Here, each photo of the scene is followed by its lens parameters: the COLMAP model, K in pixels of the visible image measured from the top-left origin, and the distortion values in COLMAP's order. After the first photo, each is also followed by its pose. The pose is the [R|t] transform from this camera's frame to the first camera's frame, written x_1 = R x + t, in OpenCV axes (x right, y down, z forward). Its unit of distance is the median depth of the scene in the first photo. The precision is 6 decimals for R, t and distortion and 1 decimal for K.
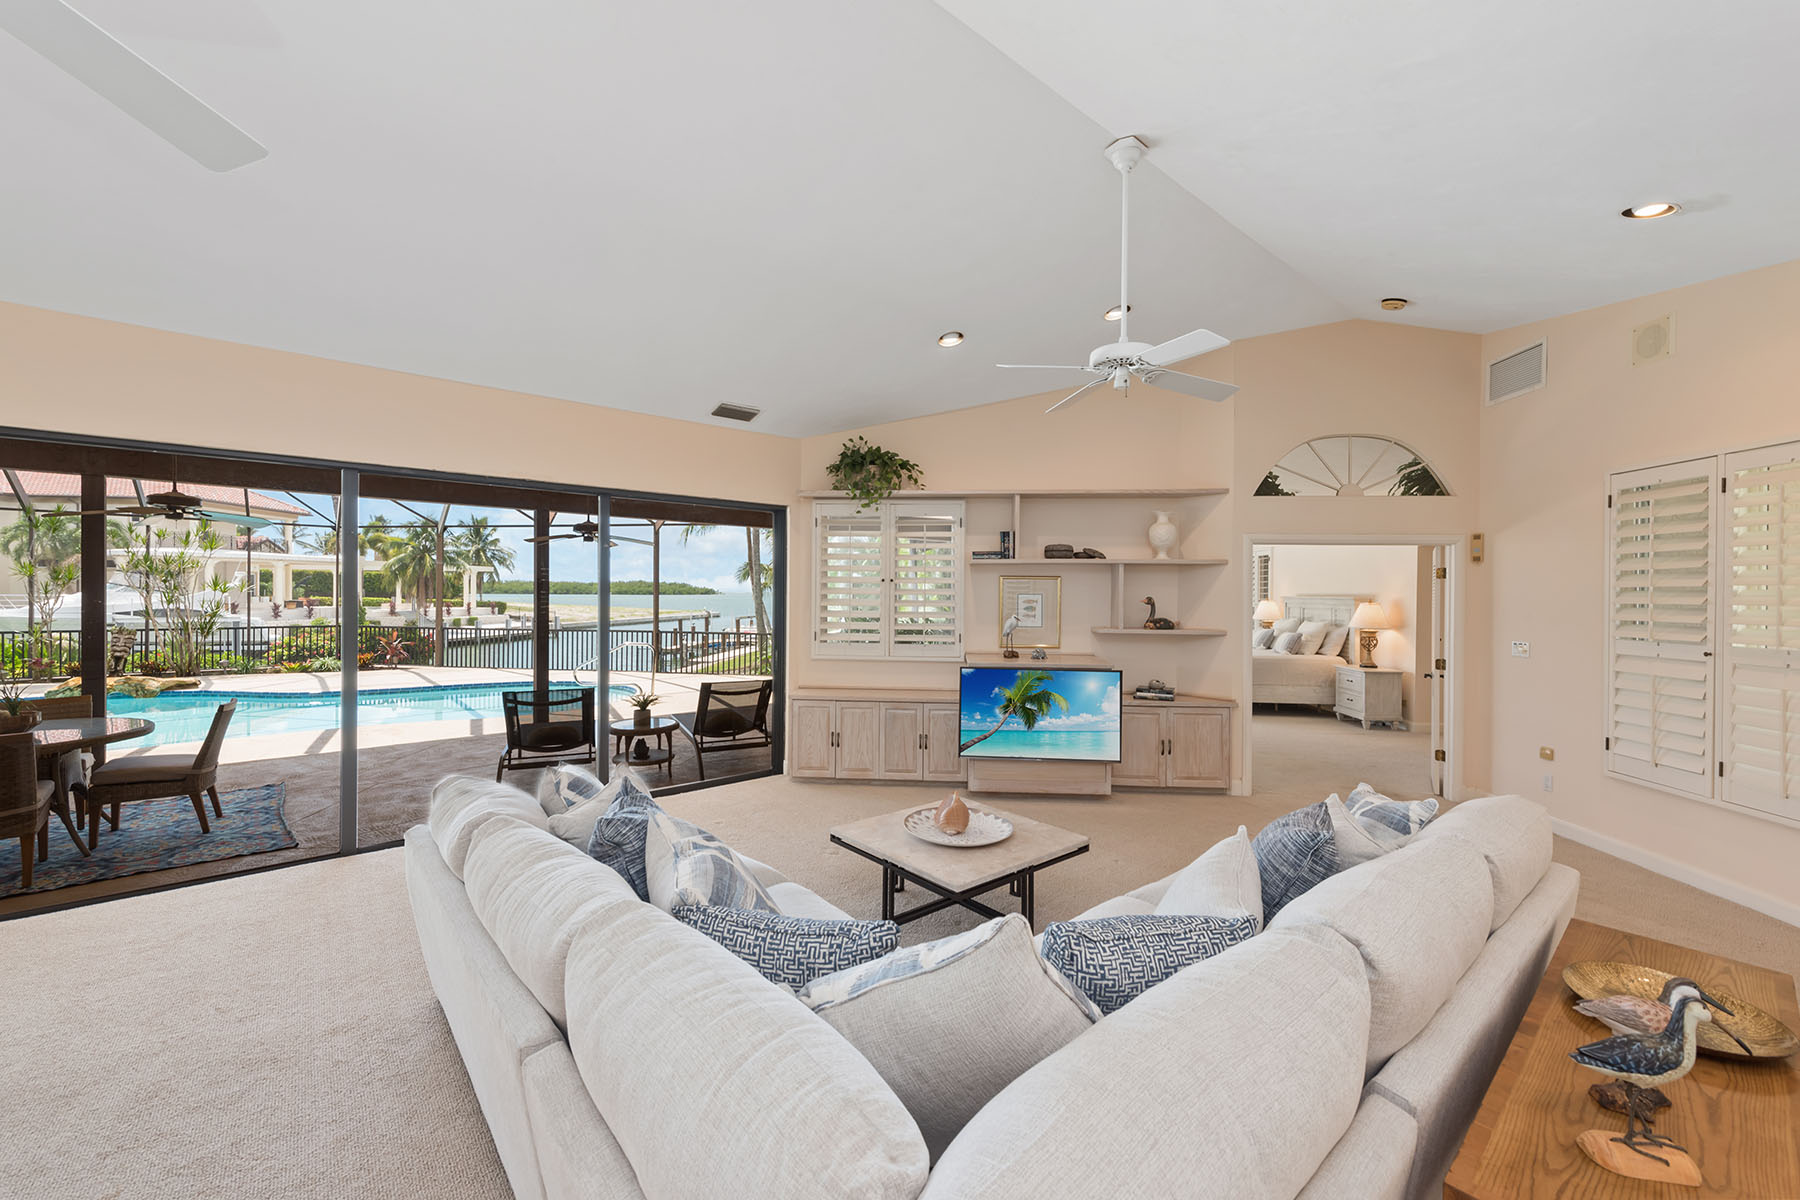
lens RADIAL K [[715.5, 0, 903.4], [0, 715.5, 594.9], [0, 0, 1]] dist [0.000227, -0.000102]
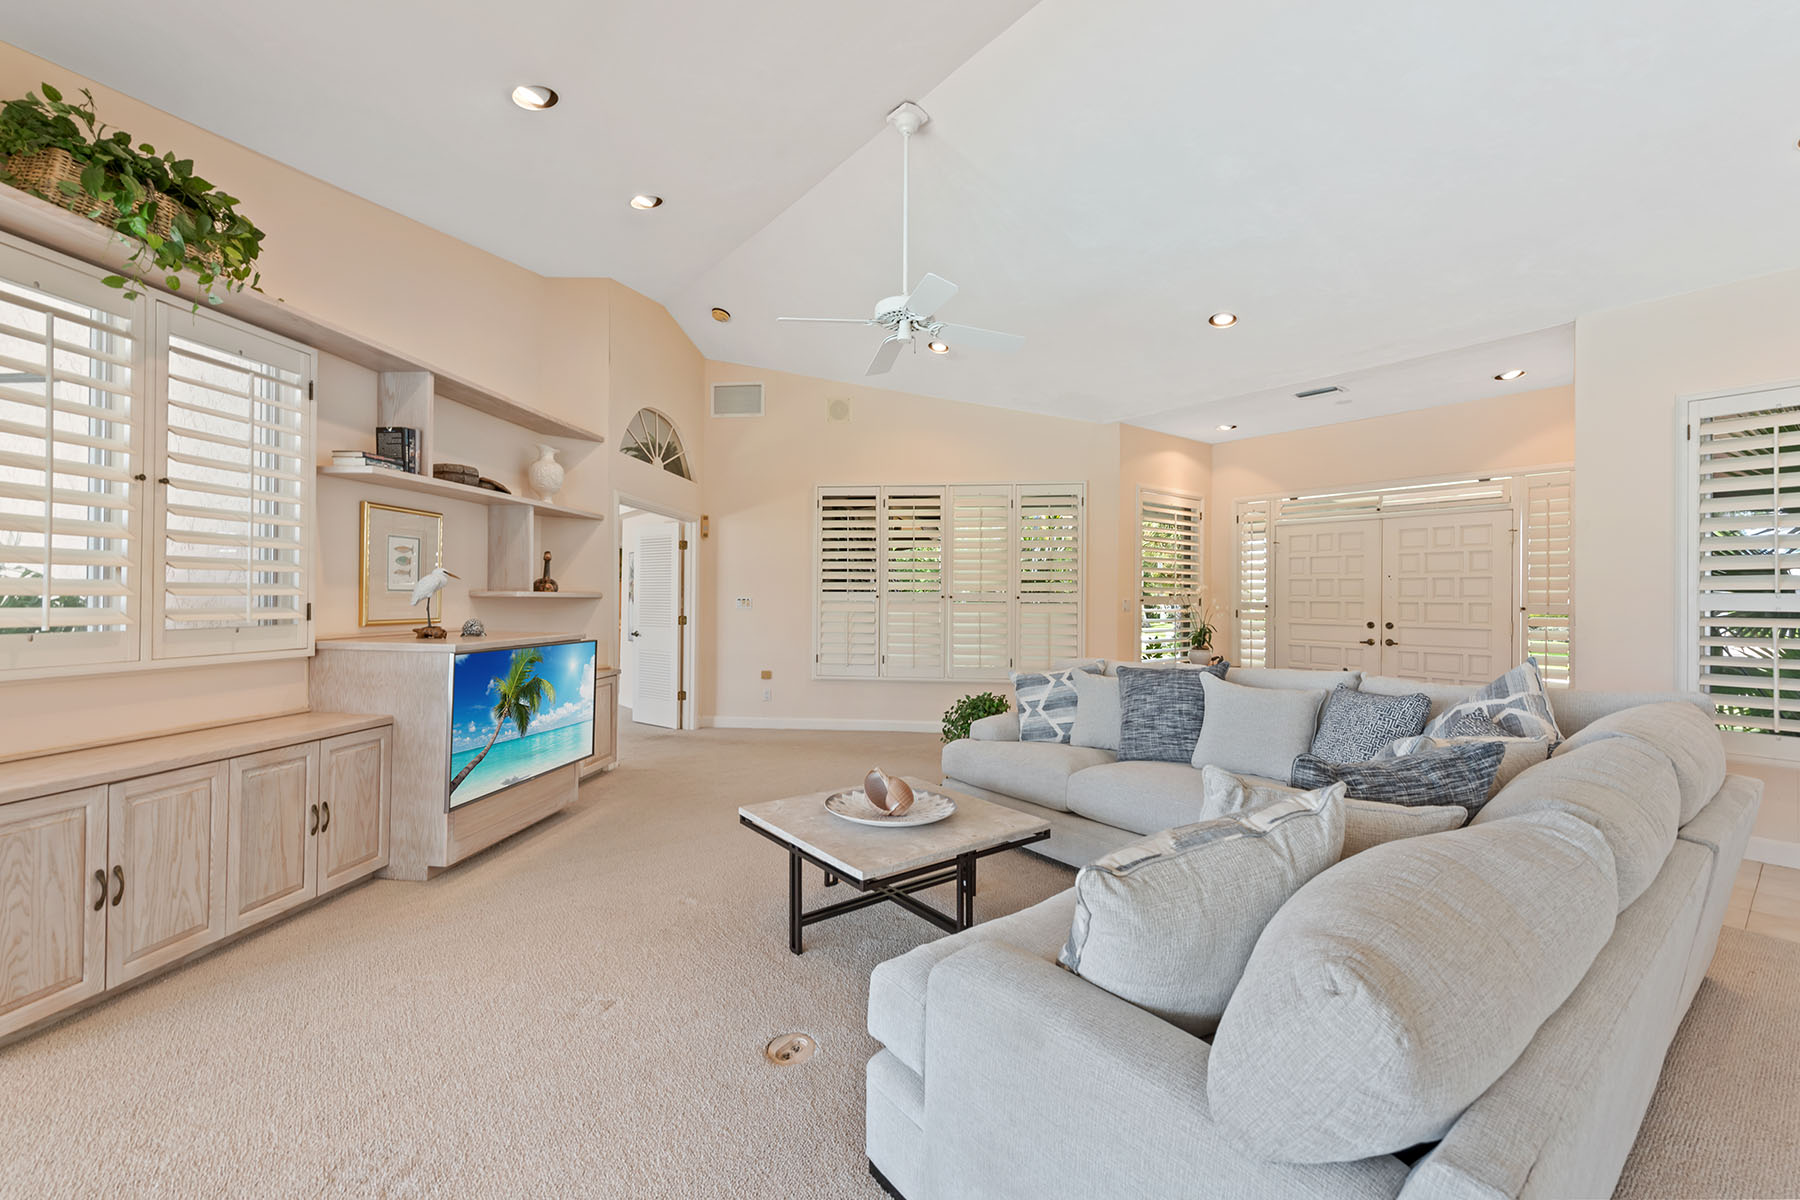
lens RADIAL K [[718.6, 0, 899.0], [0, 718.6, 595.7], [0, 0, 1]] dist [-0.001019, -0.000437]
pose [[0.045167, -0.006016, 0.998961, -0.484417], [-0.002666, 0.999978, 0.006143, 0.050972], [-0.998976, -0.002941, 0.045150, 0.619116]]
